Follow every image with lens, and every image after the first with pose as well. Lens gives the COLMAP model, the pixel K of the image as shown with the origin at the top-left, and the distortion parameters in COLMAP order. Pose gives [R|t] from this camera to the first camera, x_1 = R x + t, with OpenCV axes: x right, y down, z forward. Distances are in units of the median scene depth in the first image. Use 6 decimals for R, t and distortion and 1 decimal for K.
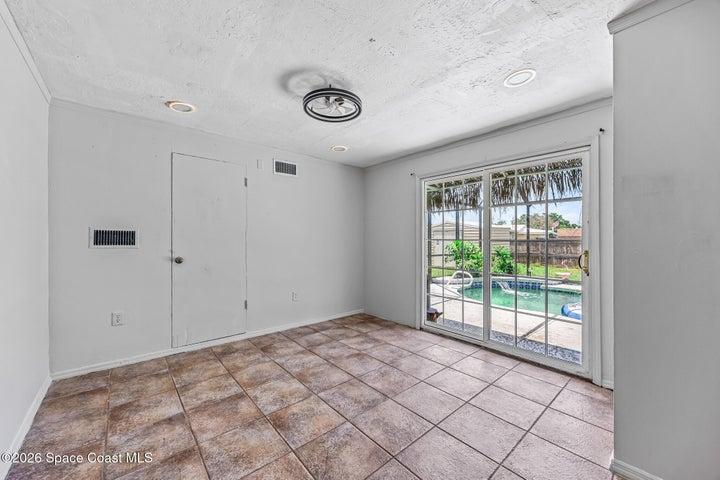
lens RADIAL K [[277.2, 0, 359.9], [0, 277.2, 240.0], [0, 0, 1]] dist [0.003440, 0.000046]
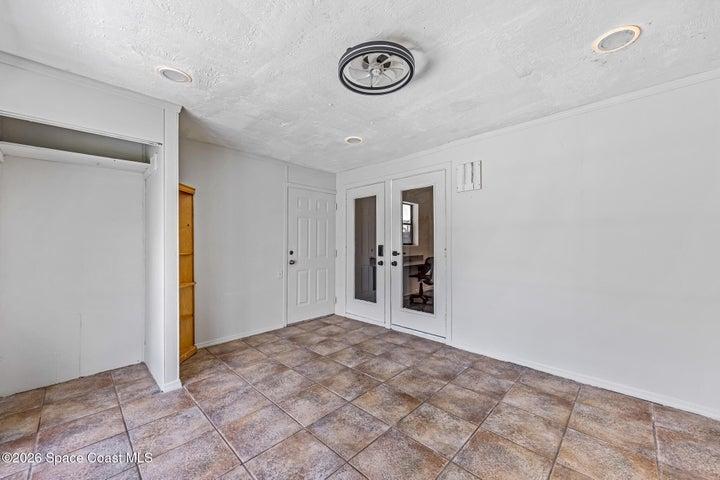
lens RADIAL K [[277.2, 0, 360.0], [0, 277.2, 241.8], [0, 0, 1]] dist [0.003440, 0.000046]
pose [[-0.996236, -0.002101, -0.086652, 0.011845], [-0.001796, 0.999992, -0.003598, -0.003054], [0.086659, -0.003428, -0.996232, 1.894175]]
